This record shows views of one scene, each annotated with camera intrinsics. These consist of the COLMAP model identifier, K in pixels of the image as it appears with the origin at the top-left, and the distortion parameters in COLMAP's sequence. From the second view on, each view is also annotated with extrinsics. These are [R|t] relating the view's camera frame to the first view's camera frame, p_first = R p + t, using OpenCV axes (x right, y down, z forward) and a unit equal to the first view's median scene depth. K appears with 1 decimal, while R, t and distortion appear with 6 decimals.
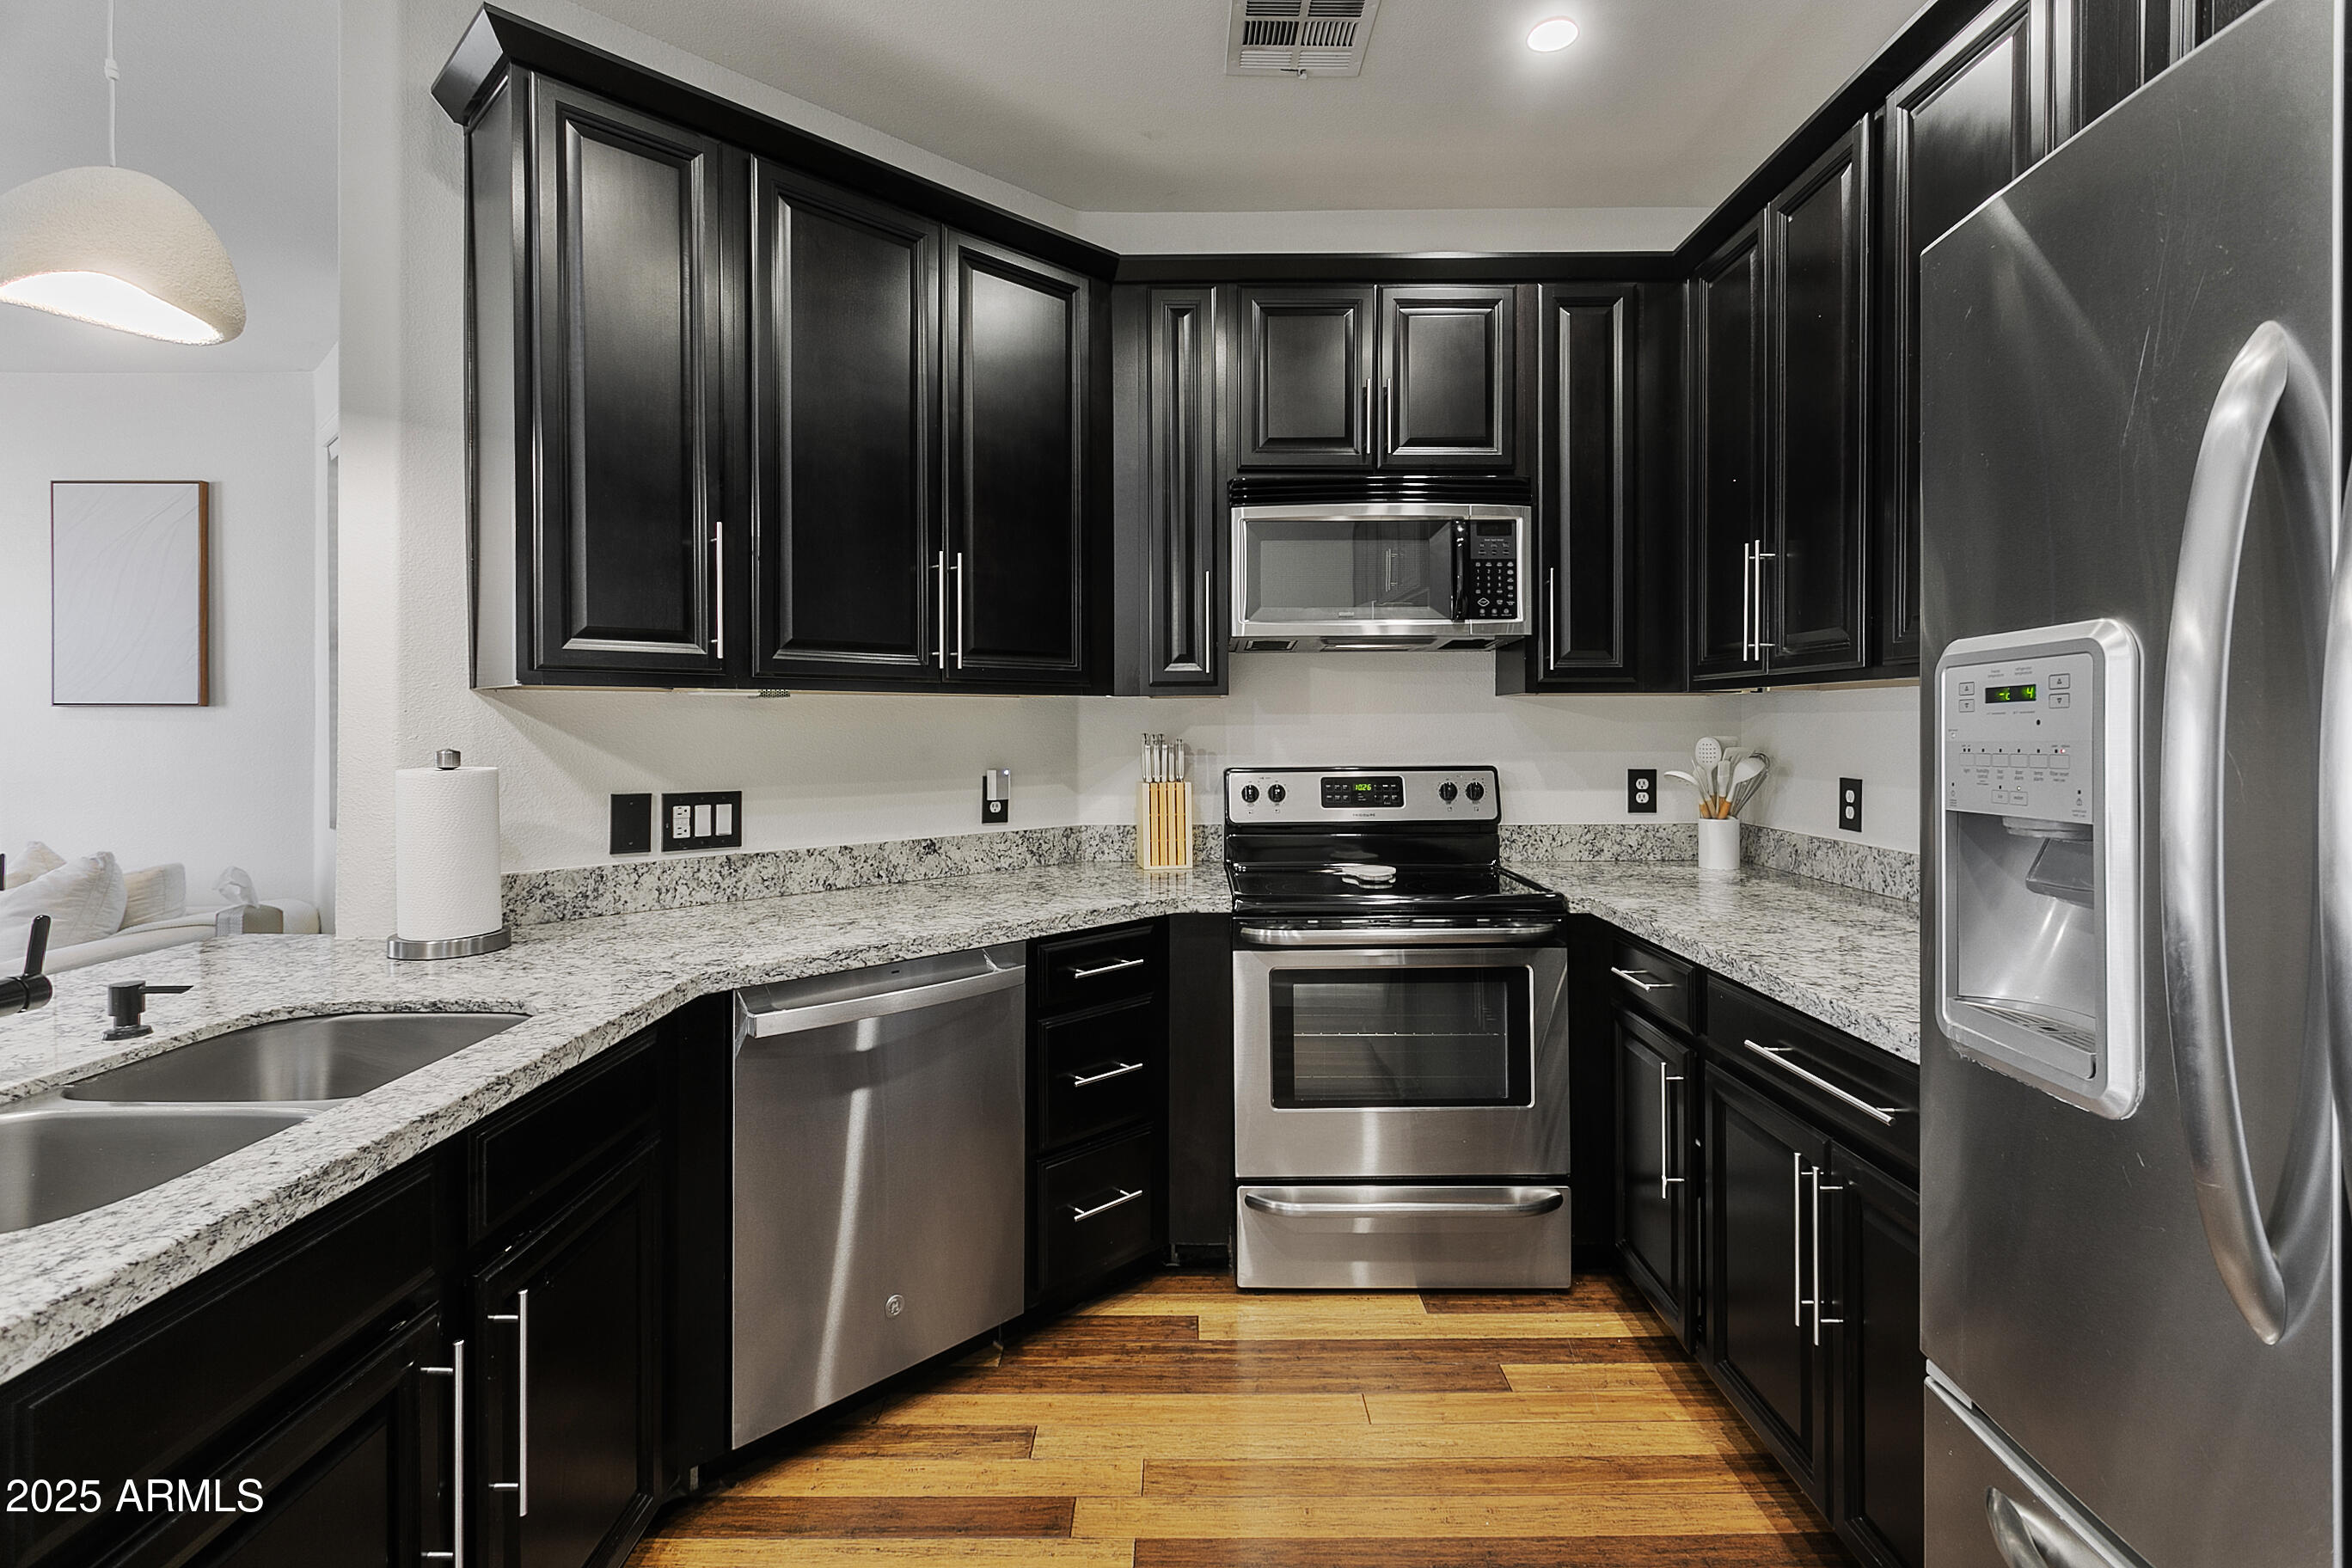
lens RADIAL K [[1138.6, 0, 1173.5], [0, 1138.6, 727.5], [0, 0, 1]] dist [0.002049, 0.000223]
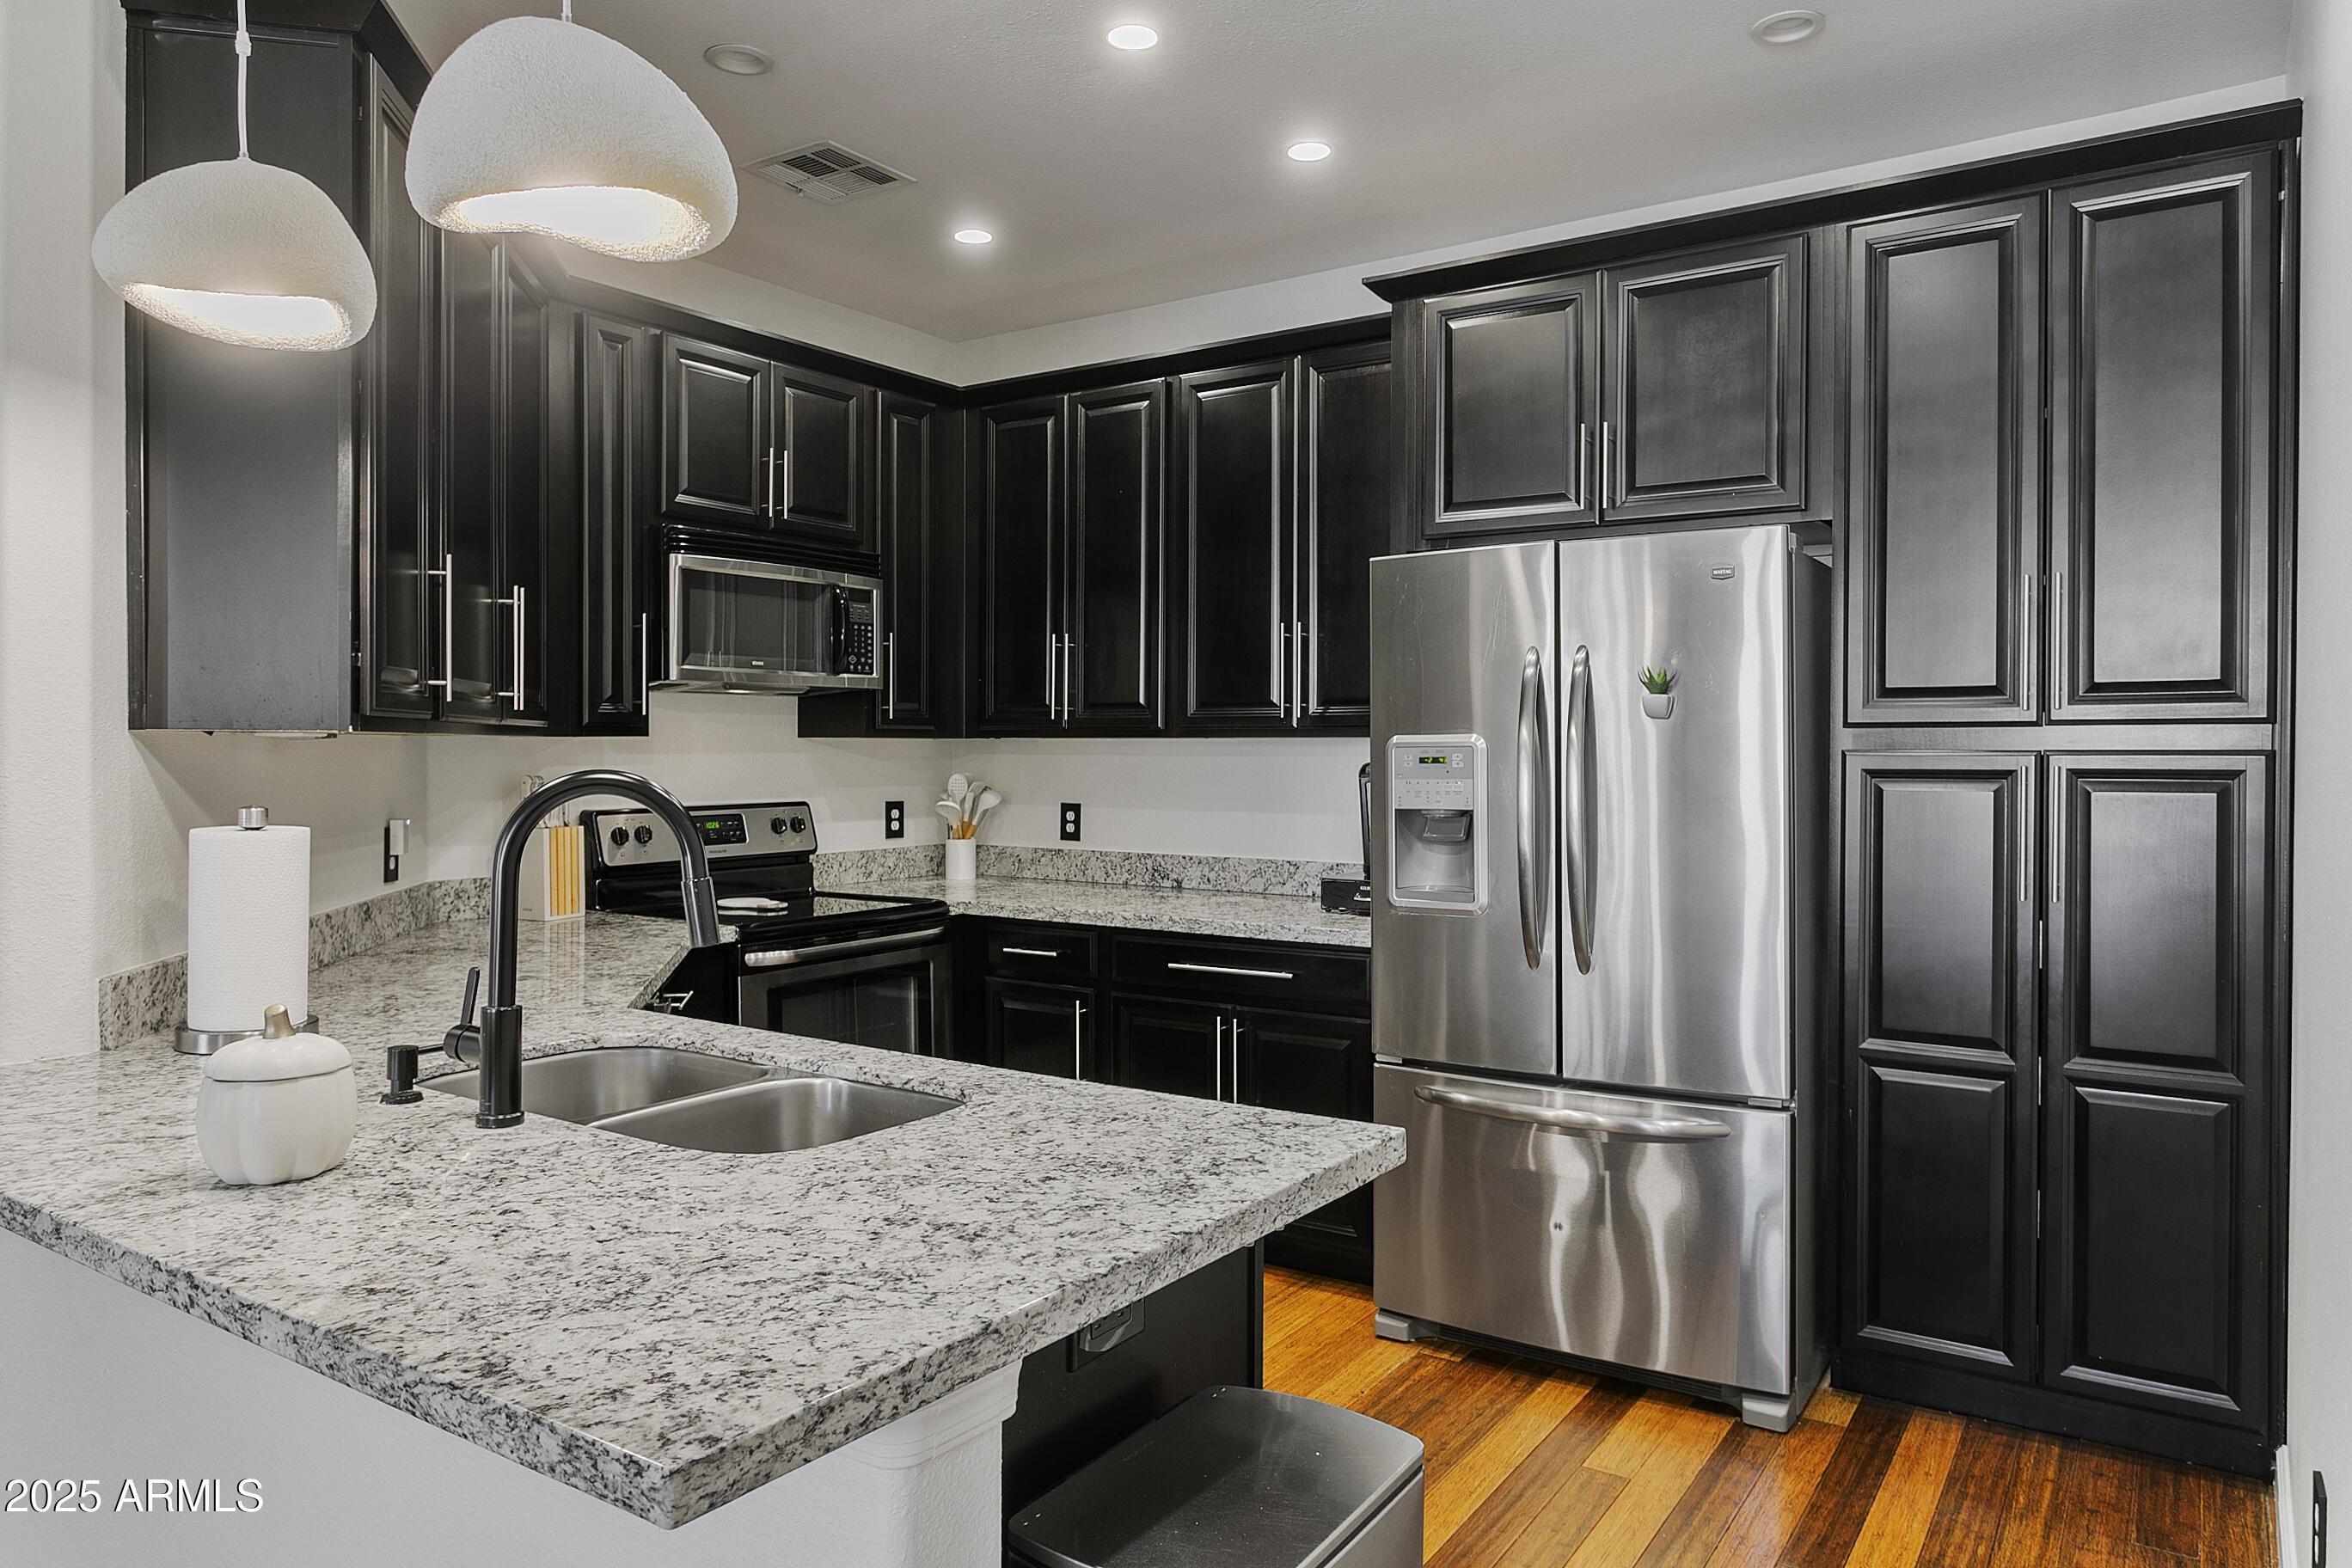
lens RADIAL K [[1549.9, 0, 1177.0], [0, 1549.9, 772.1], [0, 0, 1]] dist [-0.002977, -0.000234]
pose [[0.560739, -0.009383, 0.827939, -0.821875], [-0.002018, 0.999917, 0.012699, -0.015776], [-0.827990, -0.008791, 0.560674, -0.150150]]
